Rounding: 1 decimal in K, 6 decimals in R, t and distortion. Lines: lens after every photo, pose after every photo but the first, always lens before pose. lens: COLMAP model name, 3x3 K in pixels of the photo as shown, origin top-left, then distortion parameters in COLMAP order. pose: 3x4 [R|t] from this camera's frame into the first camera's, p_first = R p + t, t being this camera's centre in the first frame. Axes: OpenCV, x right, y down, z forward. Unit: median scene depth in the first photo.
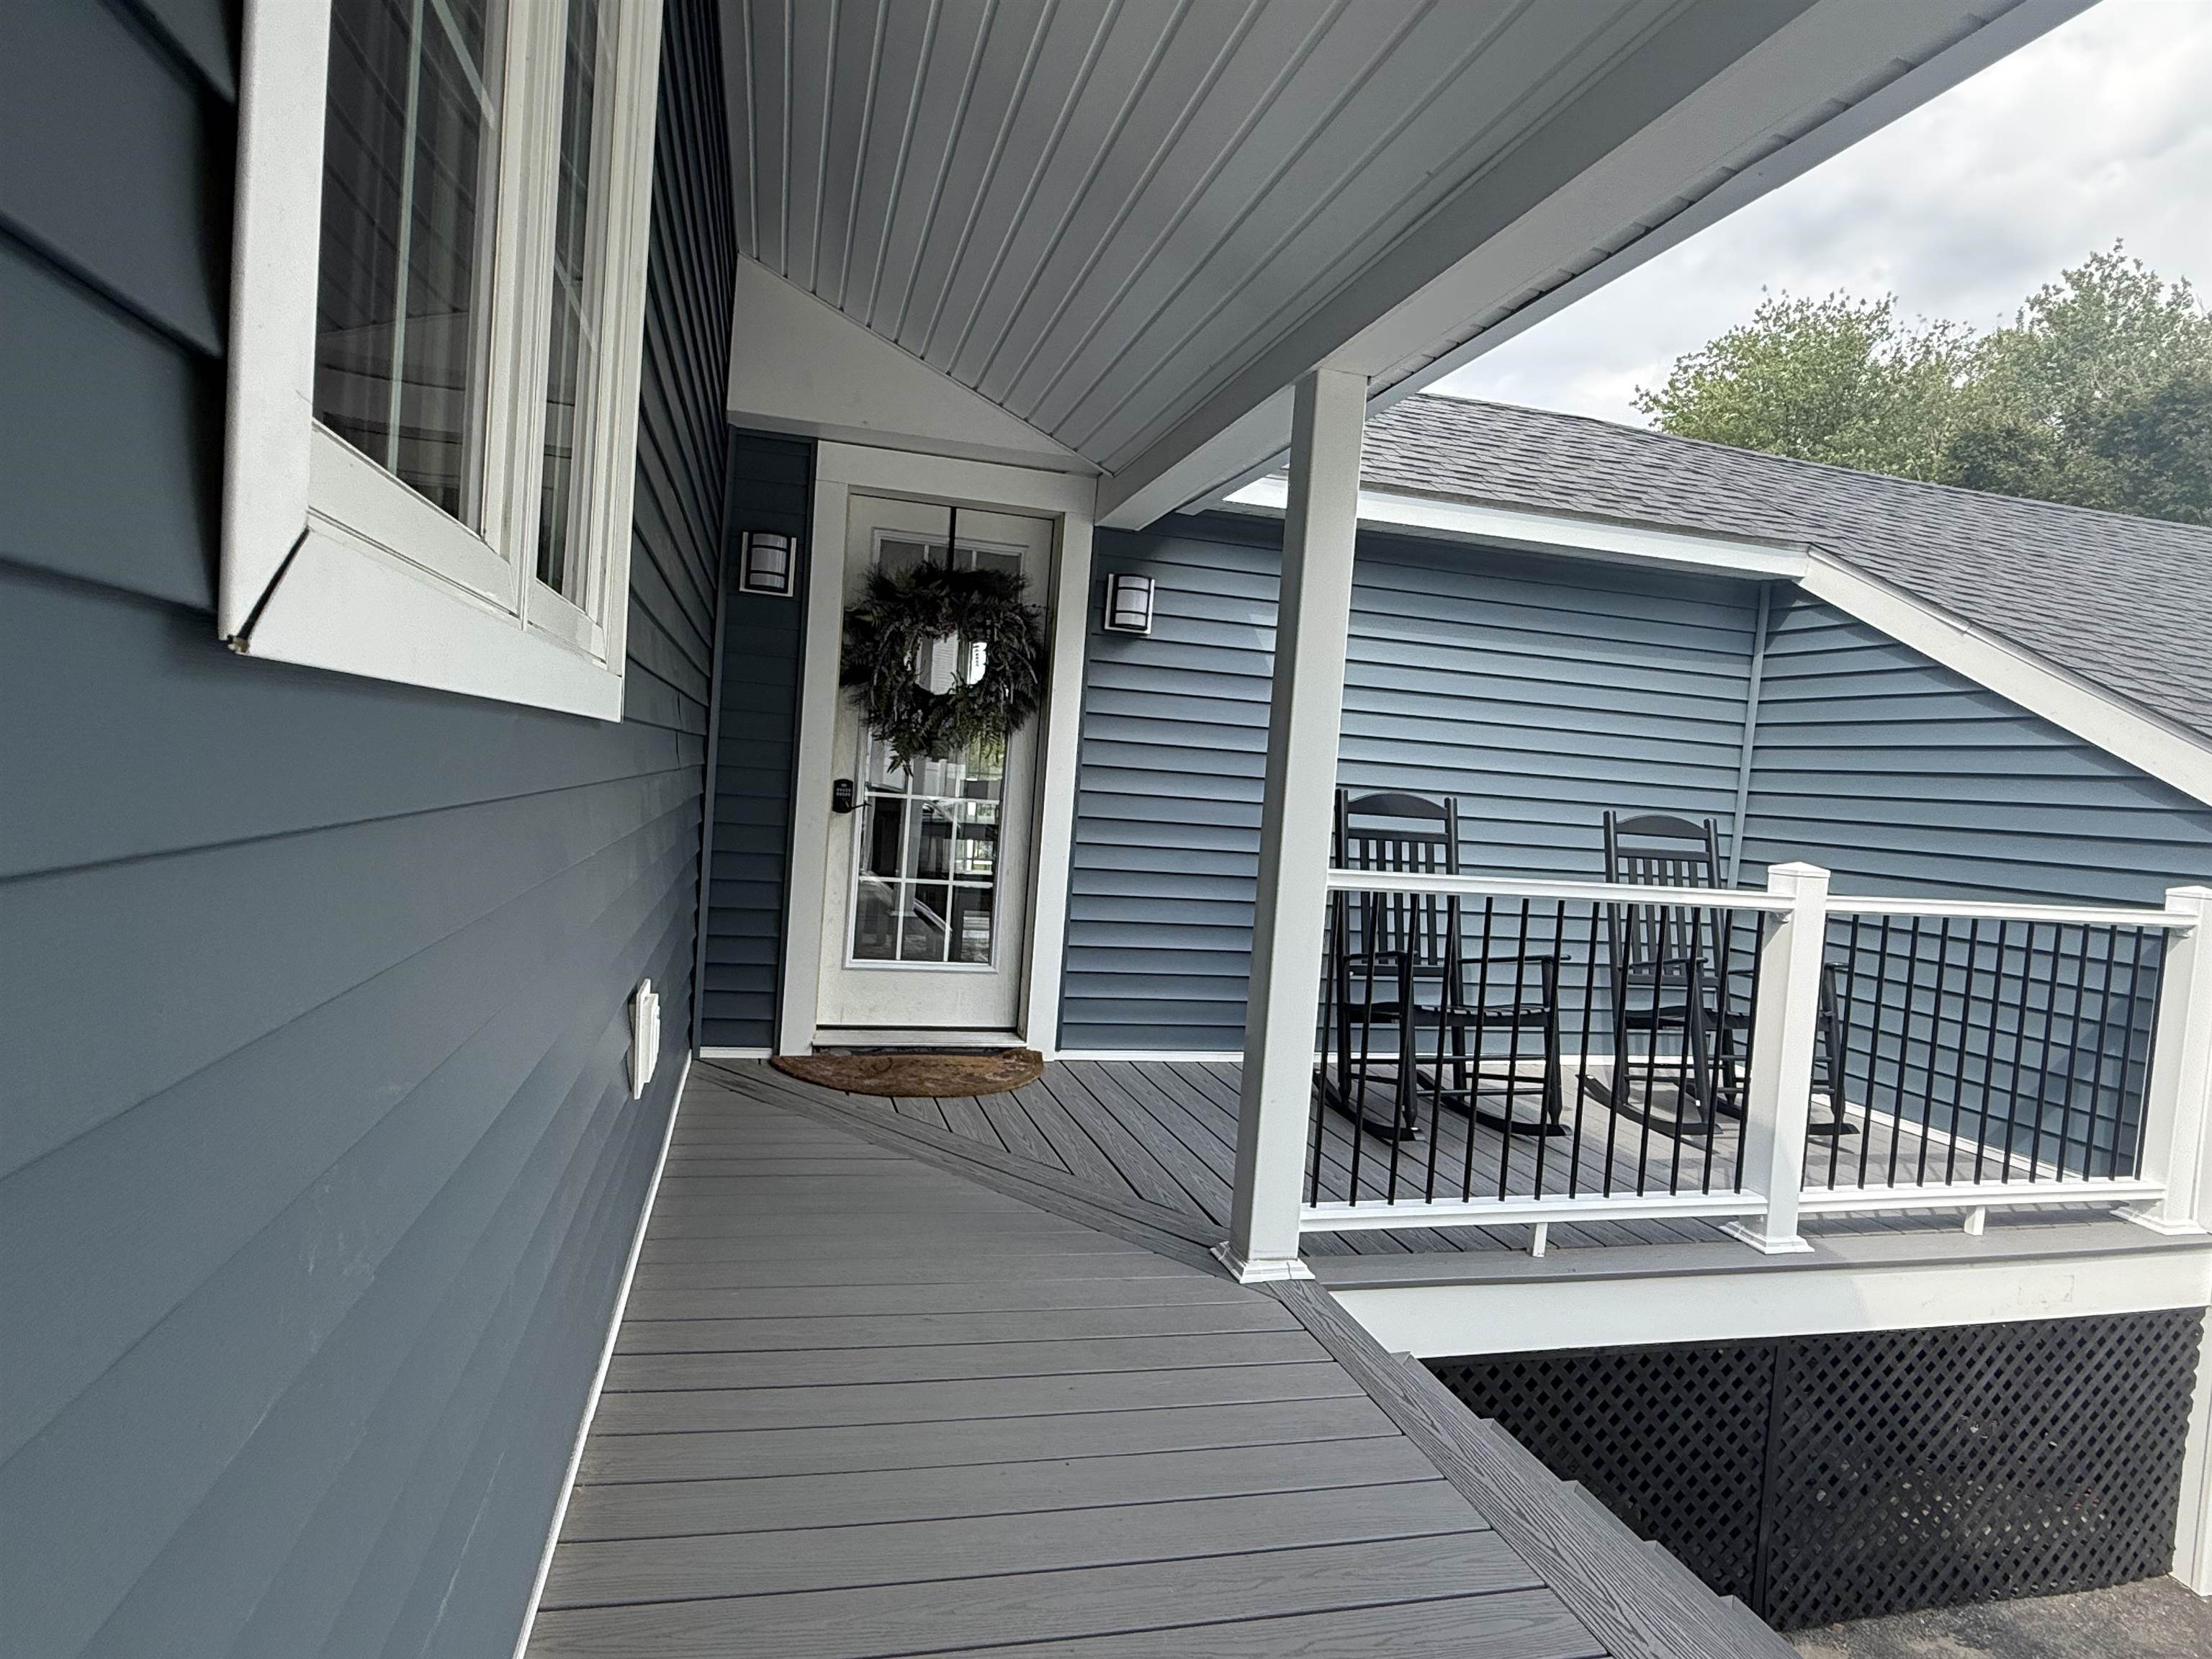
lens RADIAL K [[1247.2, 0, 1106.0], [0, 1247.2, 829.5], [0, 0, 1]] dist [0.000458, -0.000310]
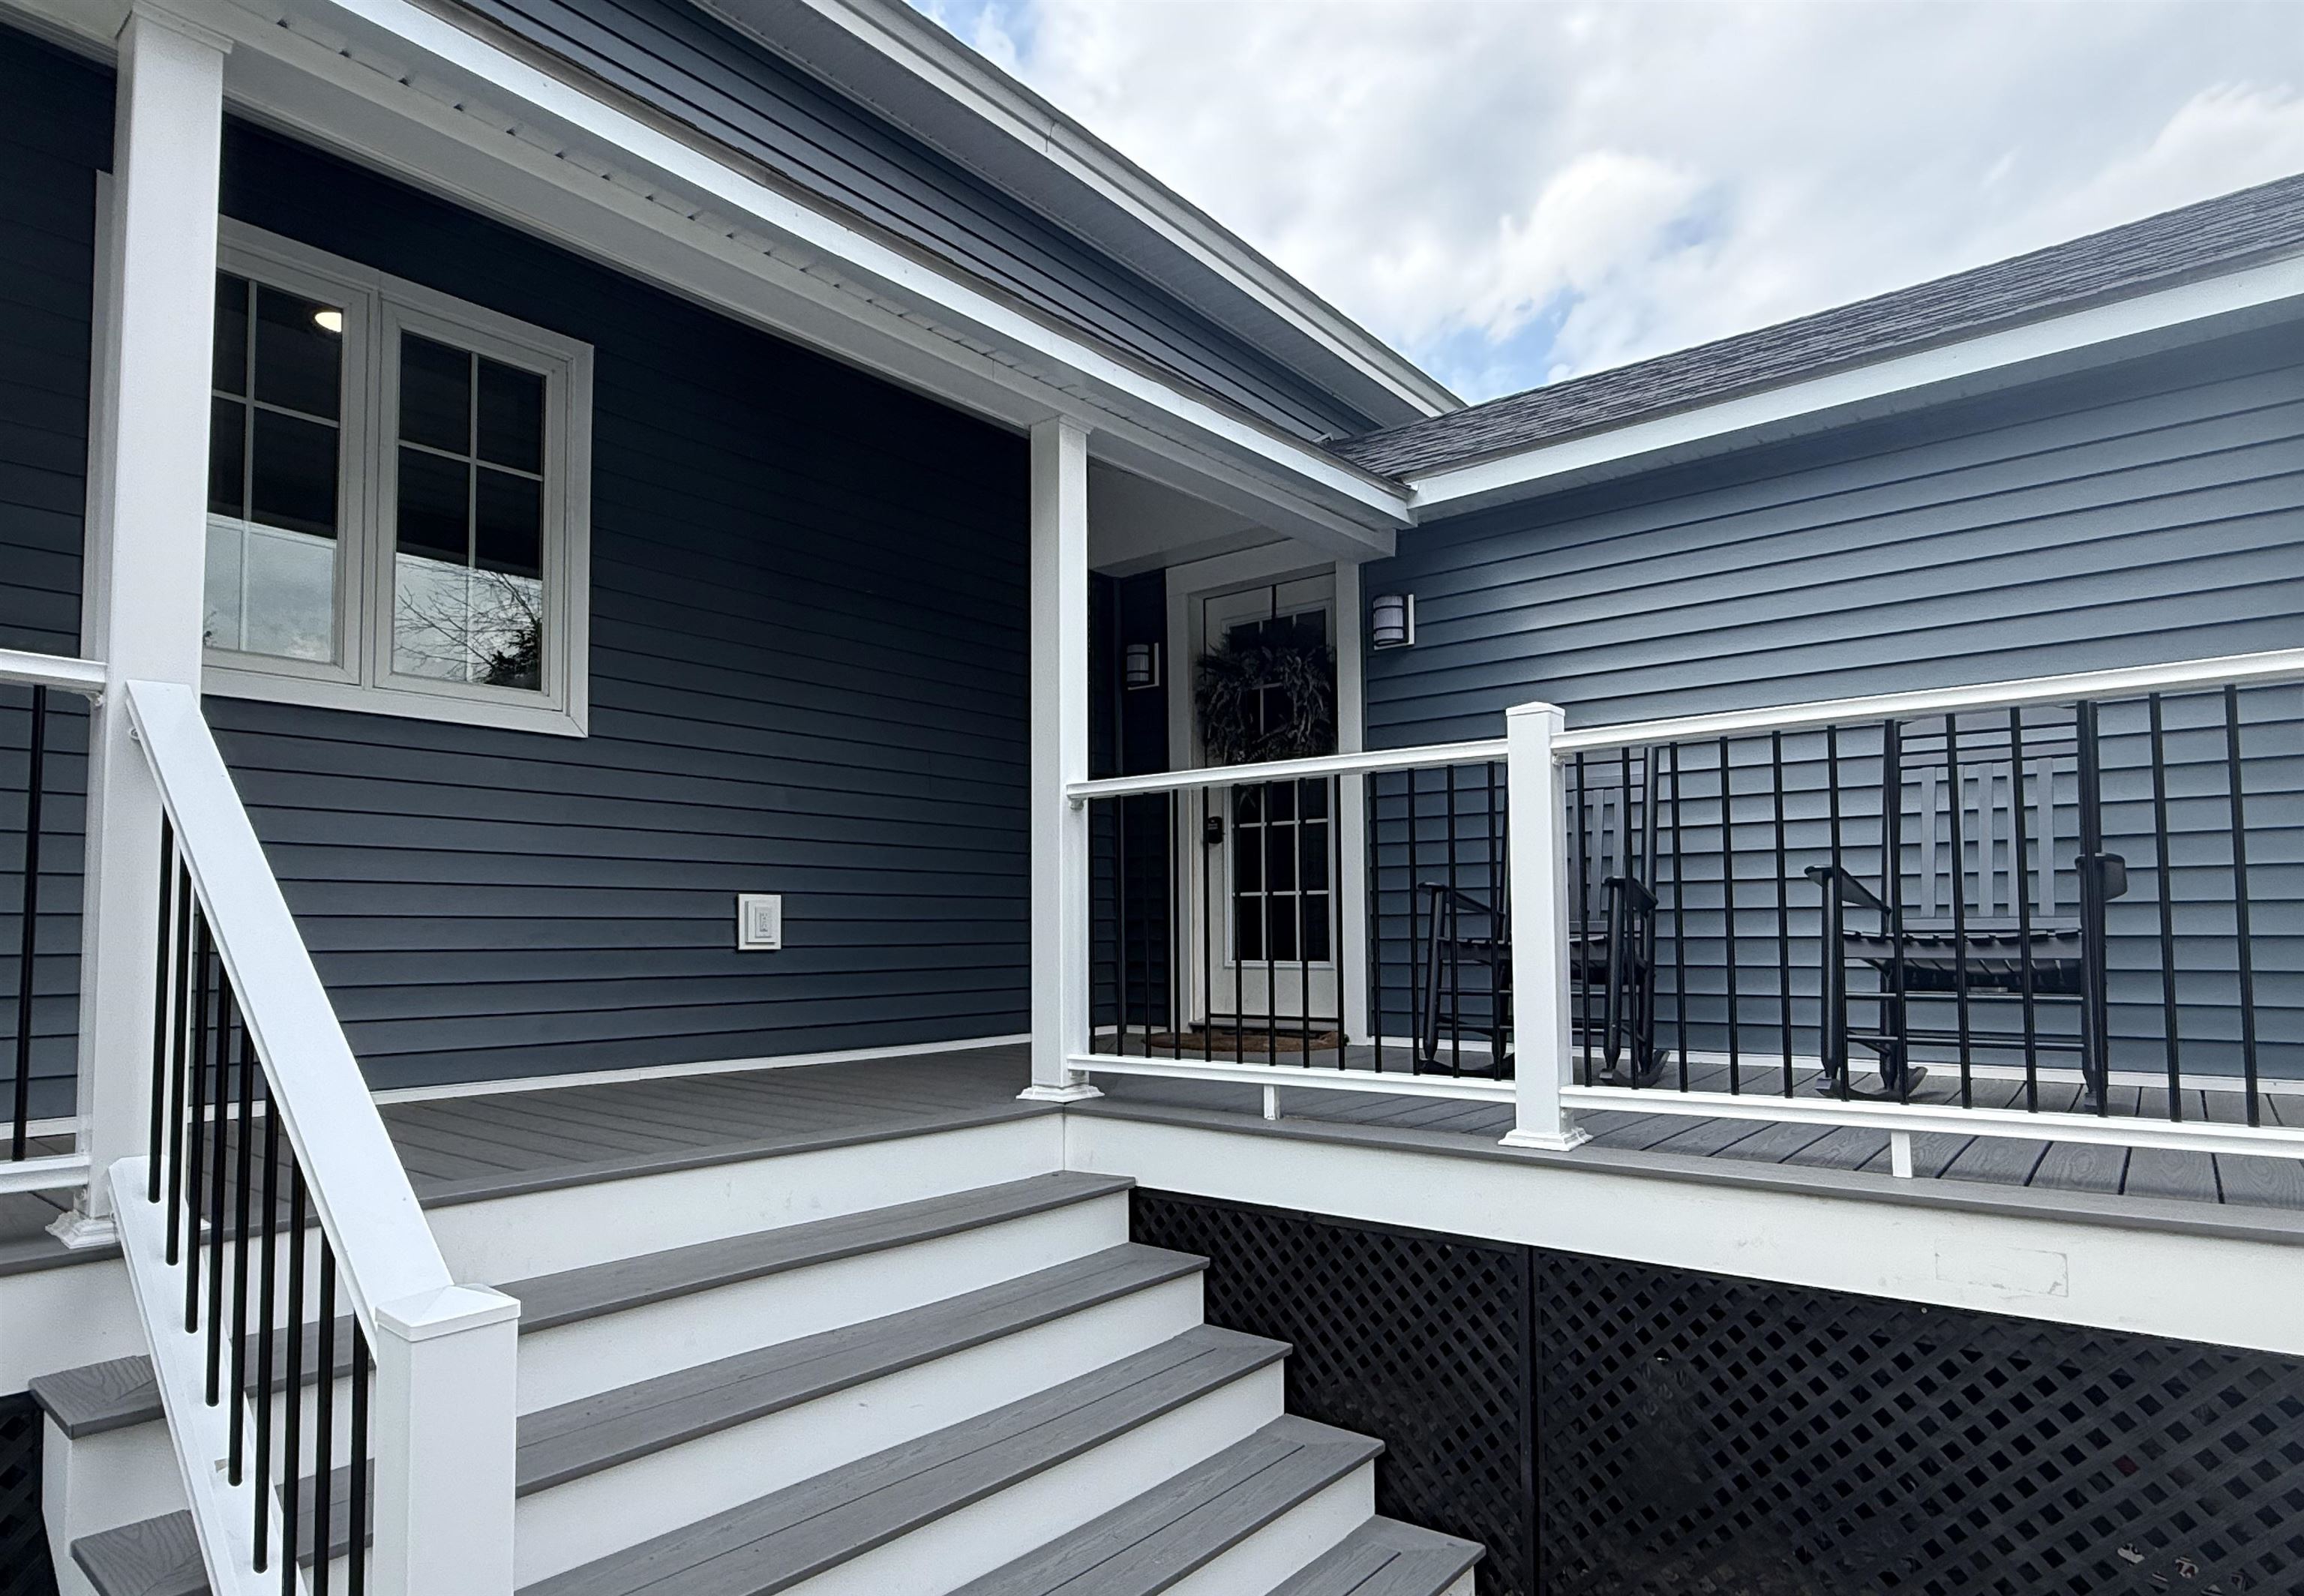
lens RADIAL K [[1324.9, 0, 1151.1], [0, 1324.9, 867.0], [0, 0, 1]] dist [0.060389, 0.000271]
pose [[0.589717, -0.120835, -0.798519, 0.869676], [0.017426, 0.990417, -0.137005, 0.203734], [0.807422, 0.066879, 0.586171, 0.174352]]
